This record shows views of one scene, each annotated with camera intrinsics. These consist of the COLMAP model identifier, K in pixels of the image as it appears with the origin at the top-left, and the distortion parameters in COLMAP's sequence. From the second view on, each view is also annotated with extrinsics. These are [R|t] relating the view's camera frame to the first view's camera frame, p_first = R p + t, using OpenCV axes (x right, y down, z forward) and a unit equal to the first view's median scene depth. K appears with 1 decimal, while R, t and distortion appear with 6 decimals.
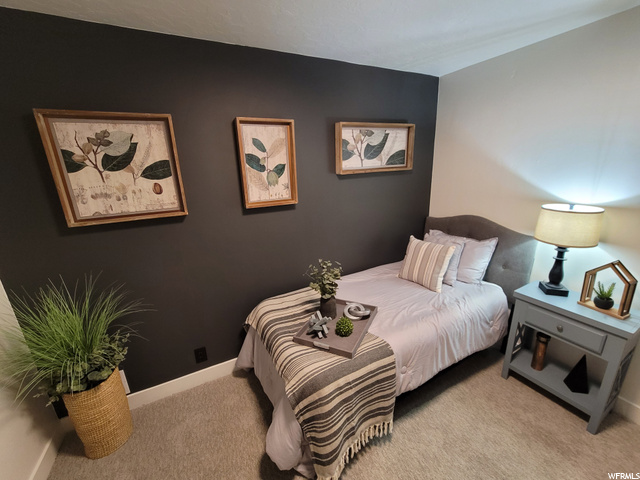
lens RADIAL K [[264.0, 0, 320.3], [0, 264.0, 236.7], [0, 0, 1]] dist [-0.004752, 0.005666]
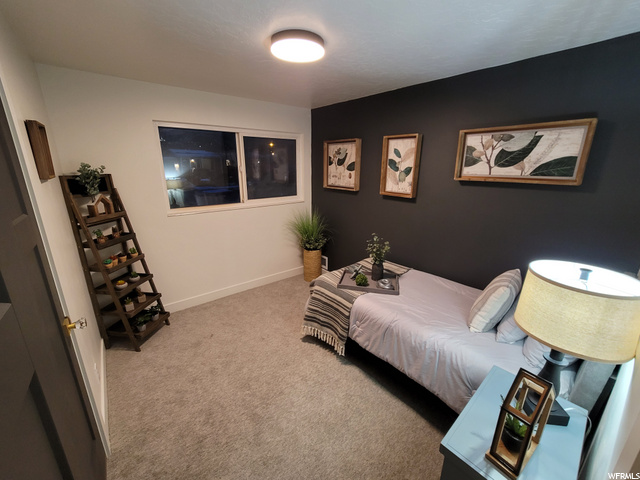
lens RADIAL K [[264.0, 0, 320.3], [0, 264.0, 236.7], [0, 0, 1]] dist [-0.004752, 0.005666]
pose [[0.206258, 0.299247, -0.931616, 1.114188], [-0.283933, 0.929428, 0.235682, -0.133939], [0.936397, 0.215905, 0.276668, 0.284502]]
